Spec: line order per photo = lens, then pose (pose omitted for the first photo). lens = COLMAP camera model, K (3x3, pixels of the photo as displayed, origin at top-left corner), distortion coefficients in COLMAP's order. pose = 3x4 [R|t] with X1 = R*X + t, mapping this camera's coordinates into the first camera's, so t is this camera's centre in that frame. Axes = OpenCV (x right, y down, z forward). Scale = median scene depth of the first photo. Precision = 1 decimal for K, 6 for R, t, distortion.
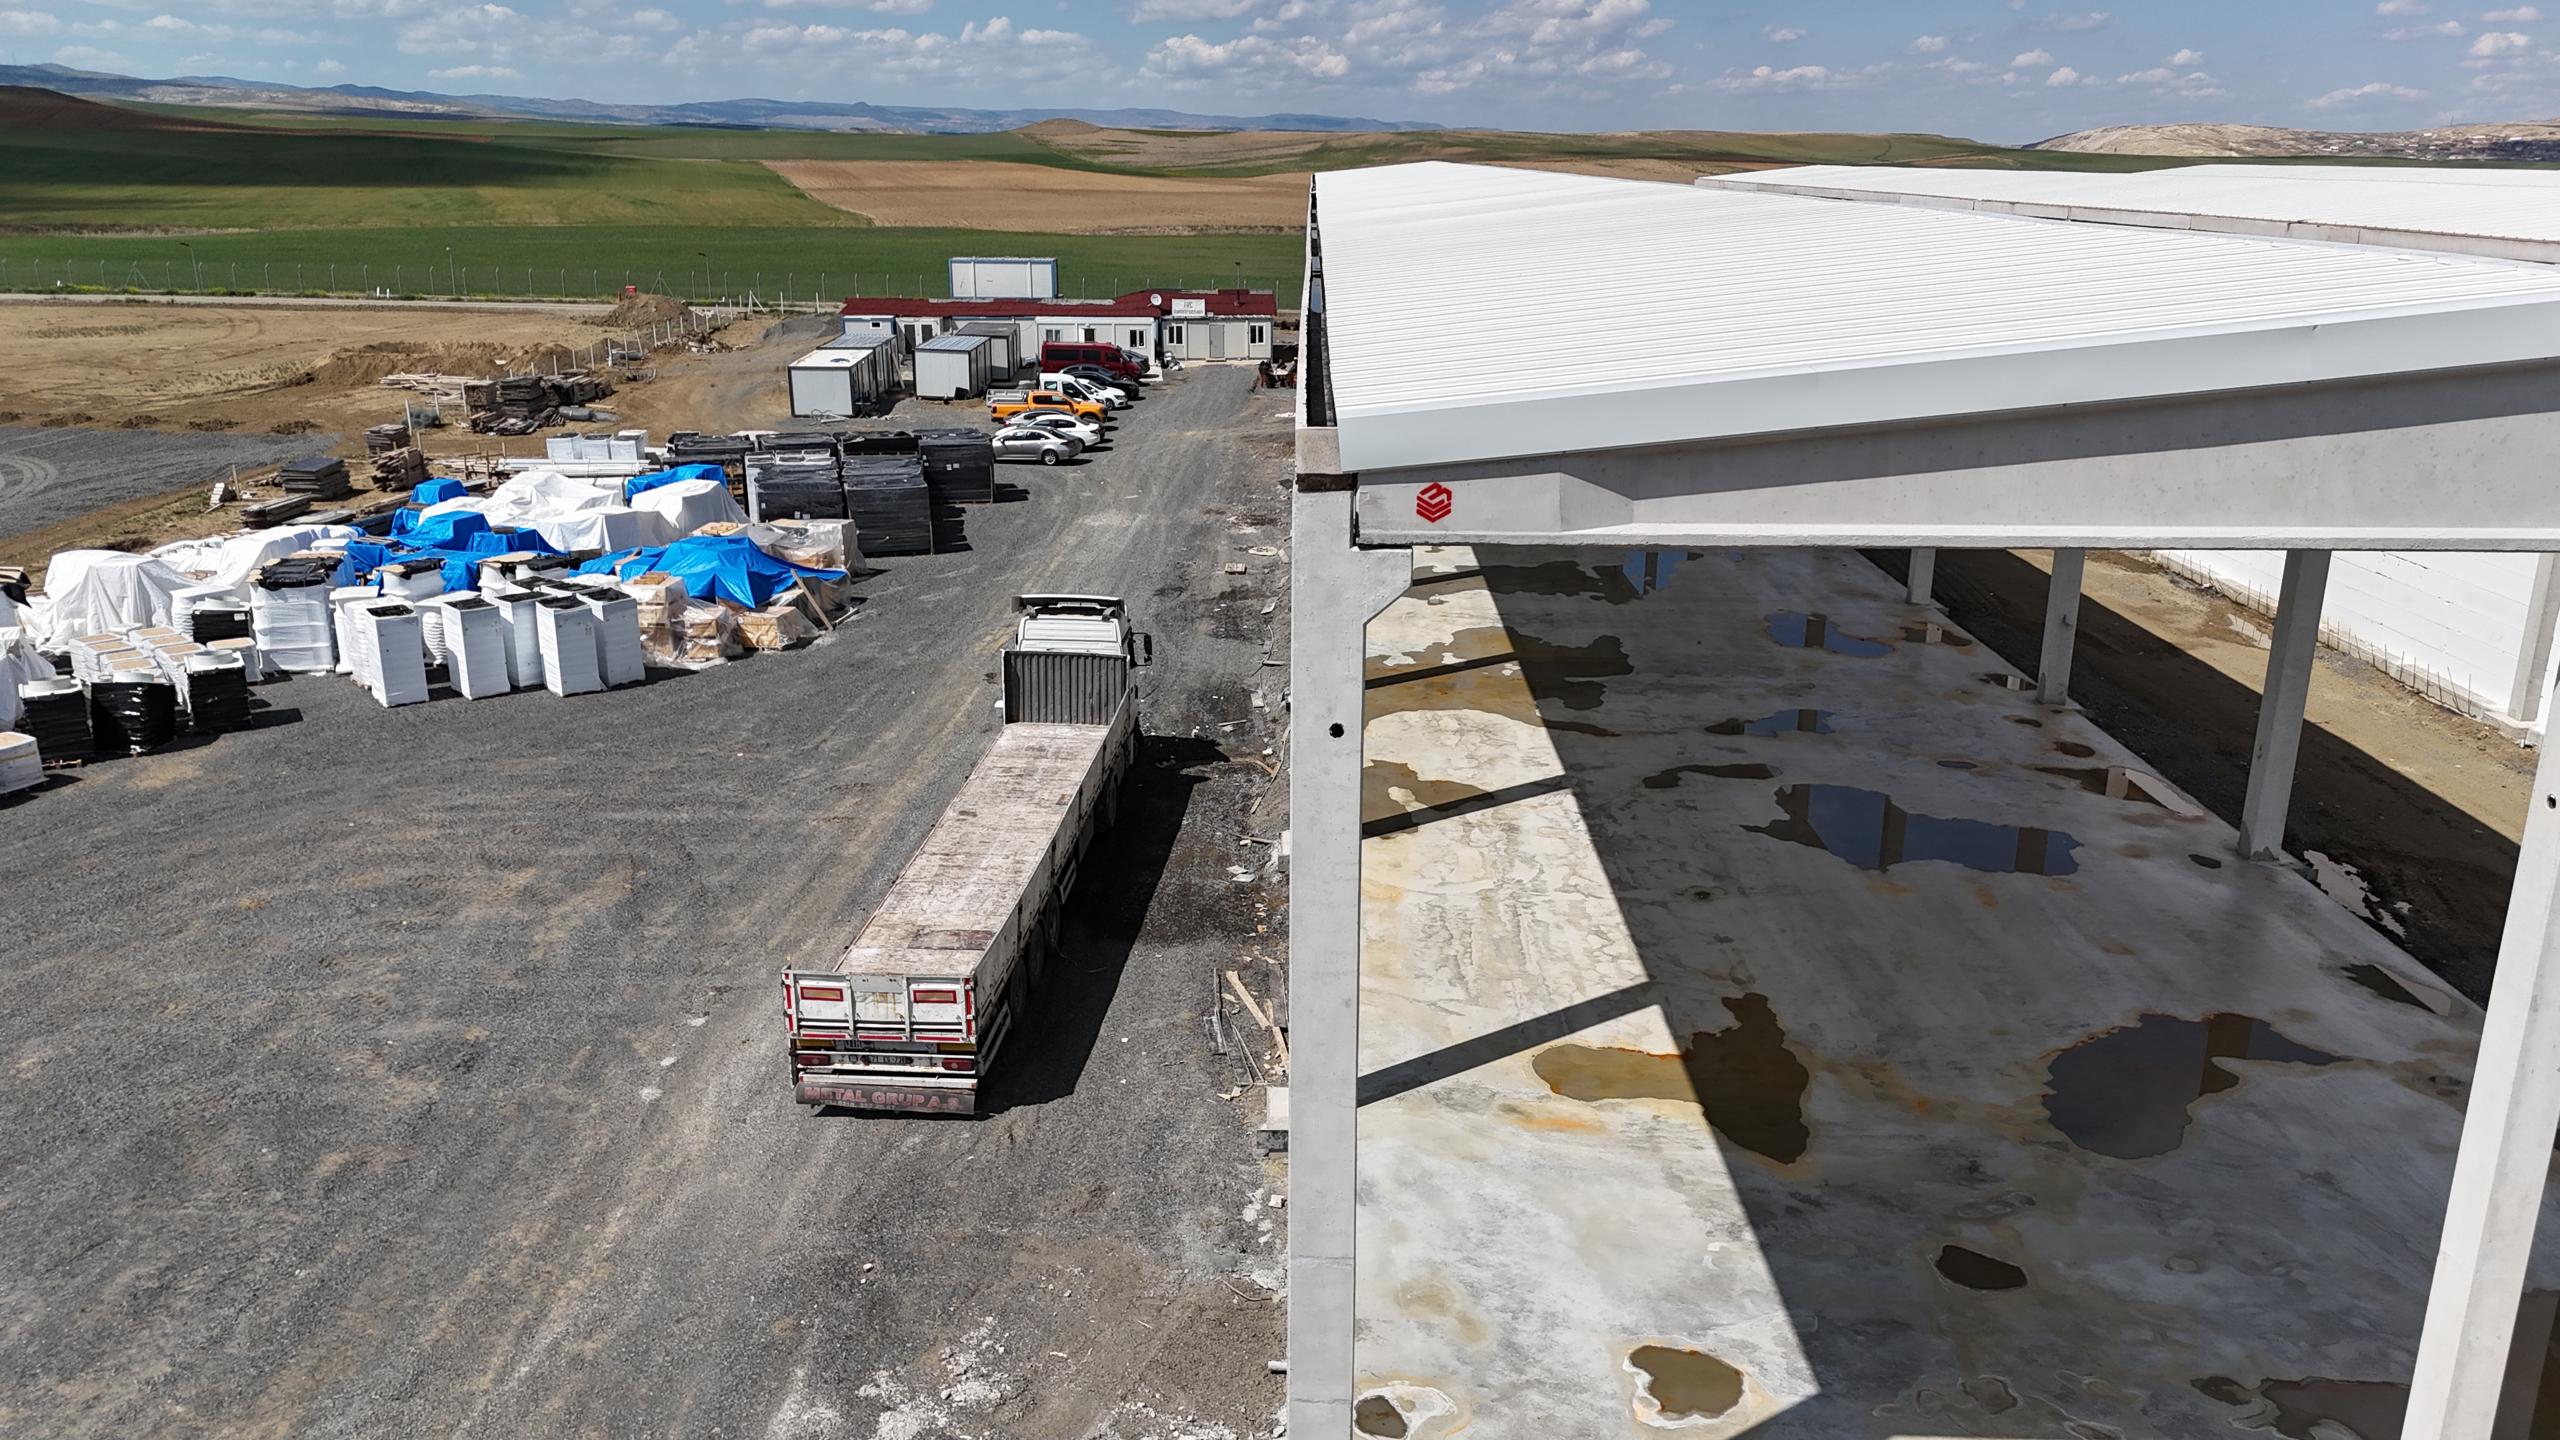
lens RADIAL K [[1877.3, 0, 1277.8], [0, 1877.3, 718.1], [0, 0, 1]] dist [0.078355, -0.071747]
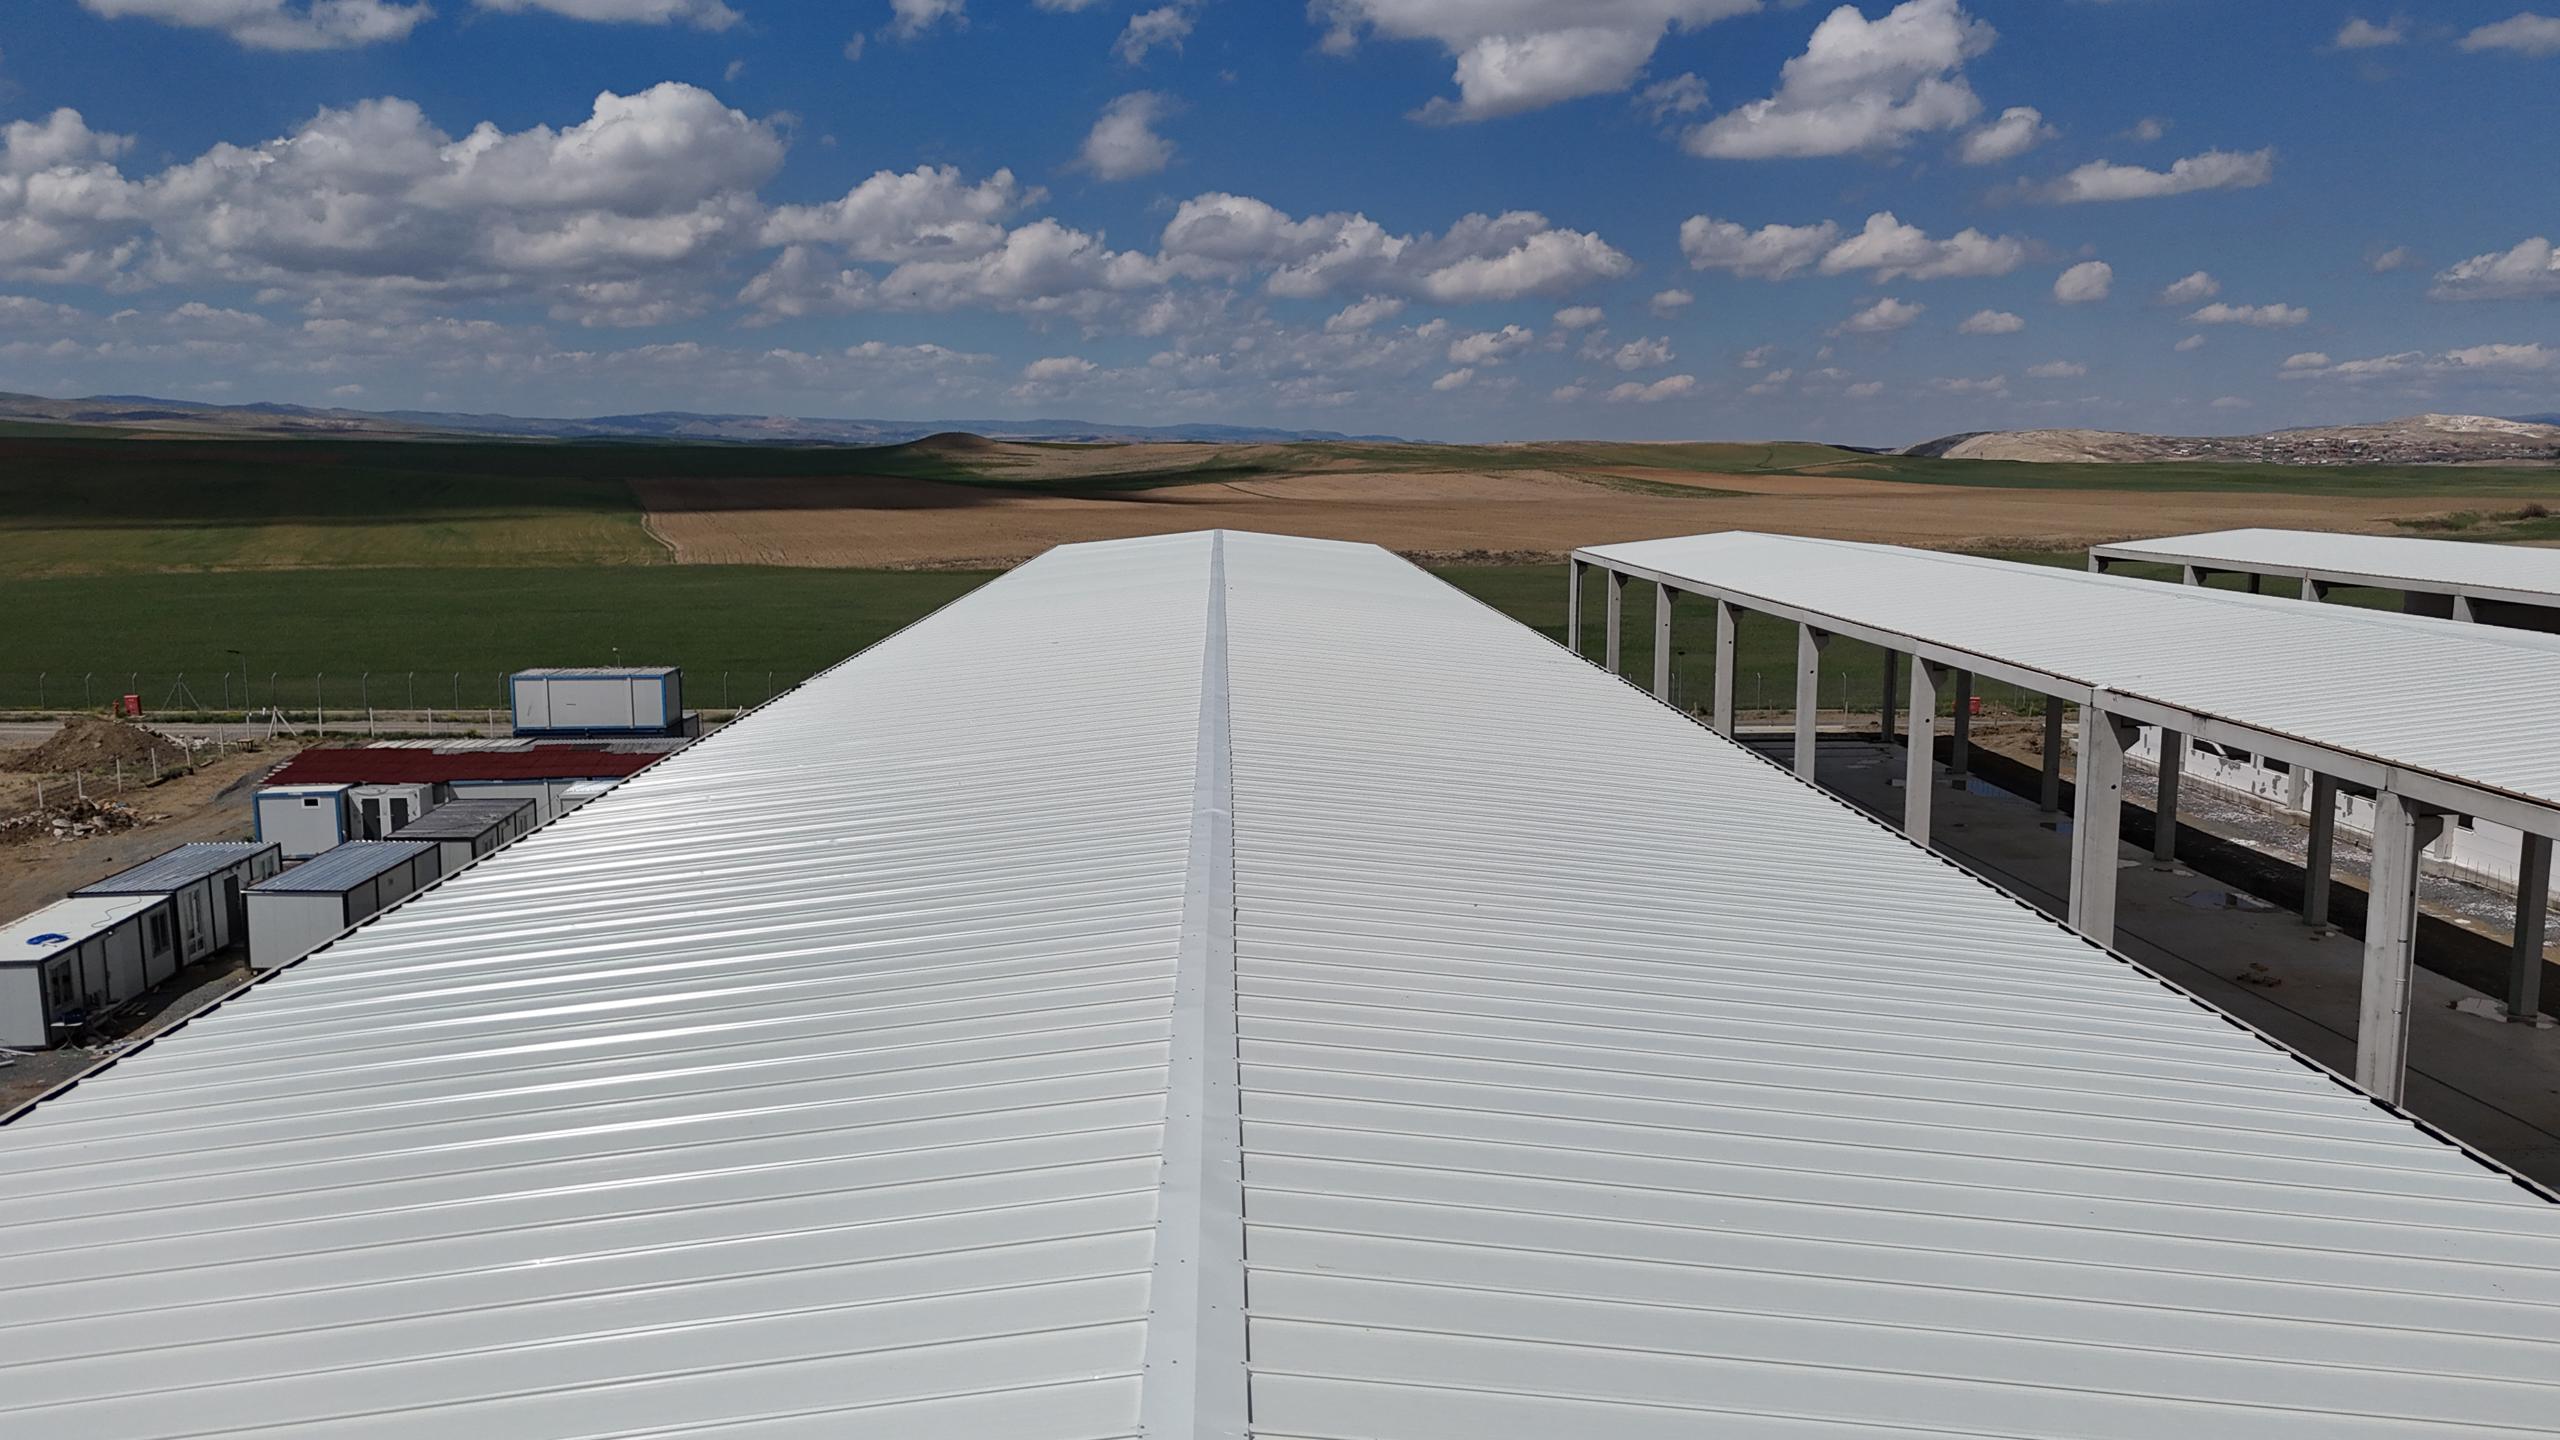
lens RADIAL K [[1877.3, 0, 1280.6], [0, 1877.3, 715.8], [0, 0, 1]] dist [0.078355, -0.071747]
pose [[0.998740, -0.013973, 0.048197, 0.260871], [0.021228, 0.987924, -0.153479, -0.404414], [-0.045470, 0.154309, 0.986976, 1.057432]]
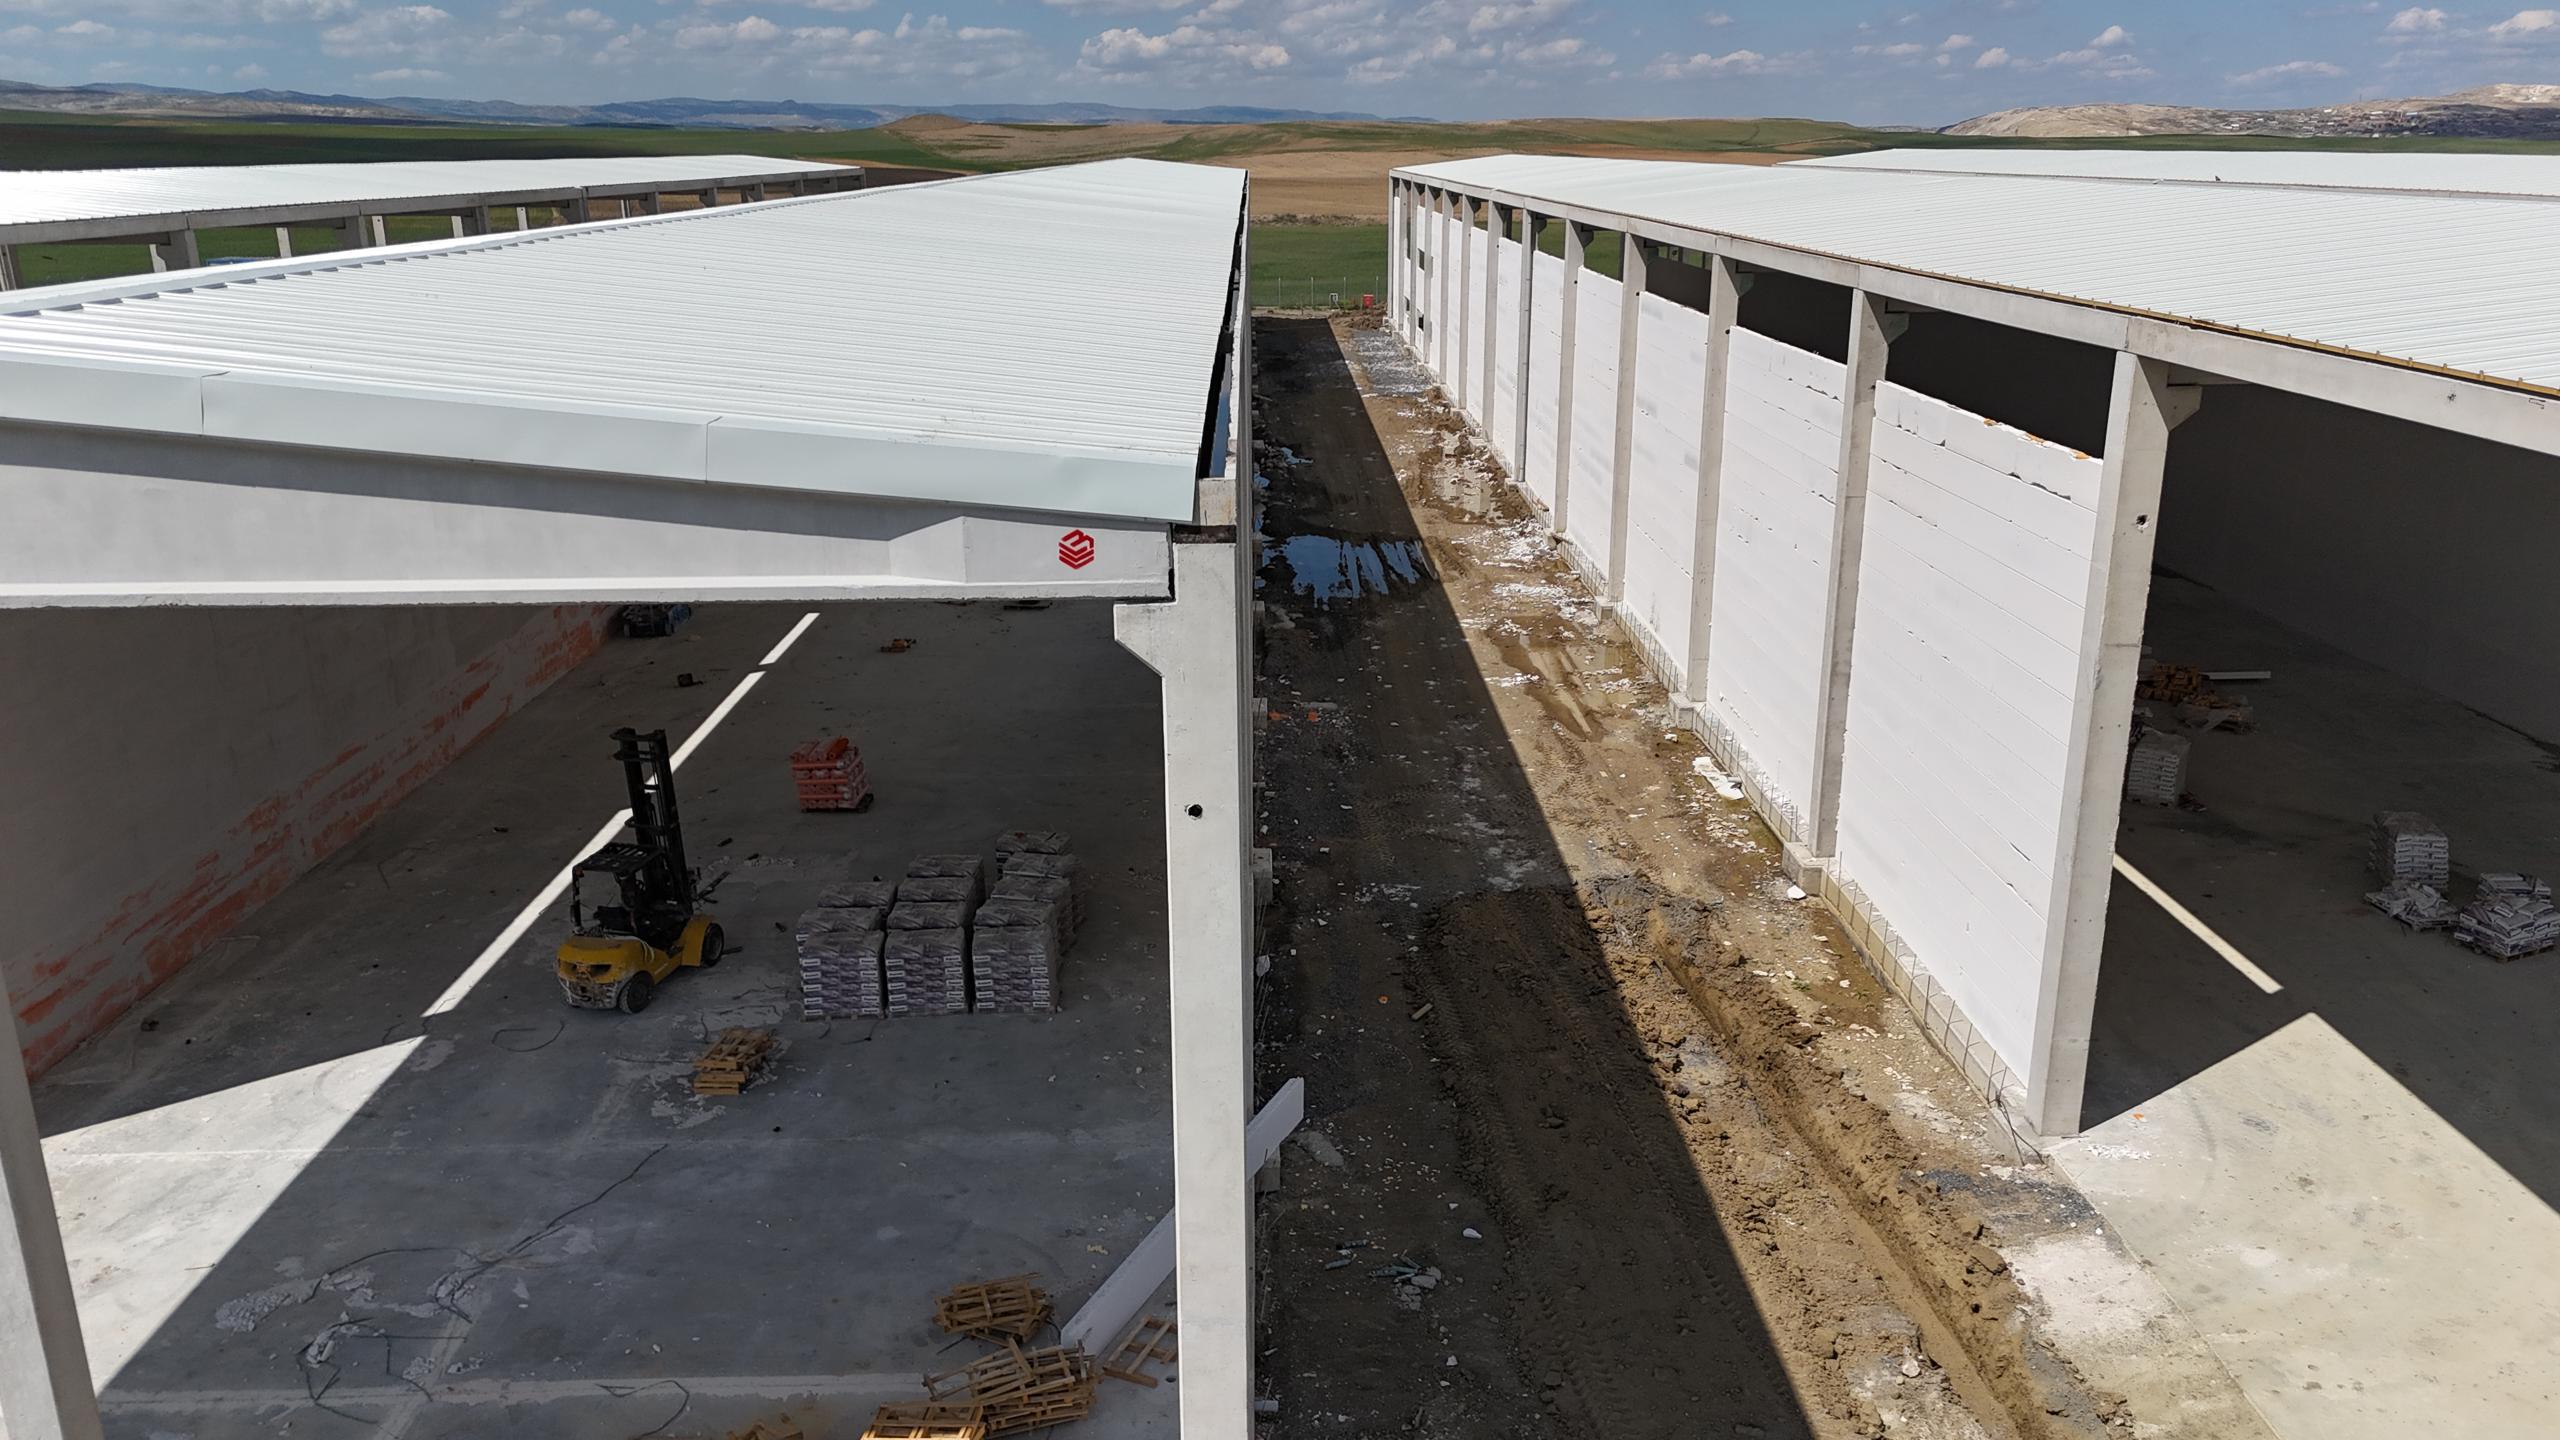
lens RADIAL K [[1877.3, 0, 1274.2], [0, 1877.3, 721.3], [0, 0, 1]] dist [0.078355, -0.071747]
pose [[0.999423, -0.022324, 0.025600, 1.137237], [0.022185, 0.999738, 0.005709, 0.007868], [-0.025721, -0.005138, 0.999656, -0.007509]]
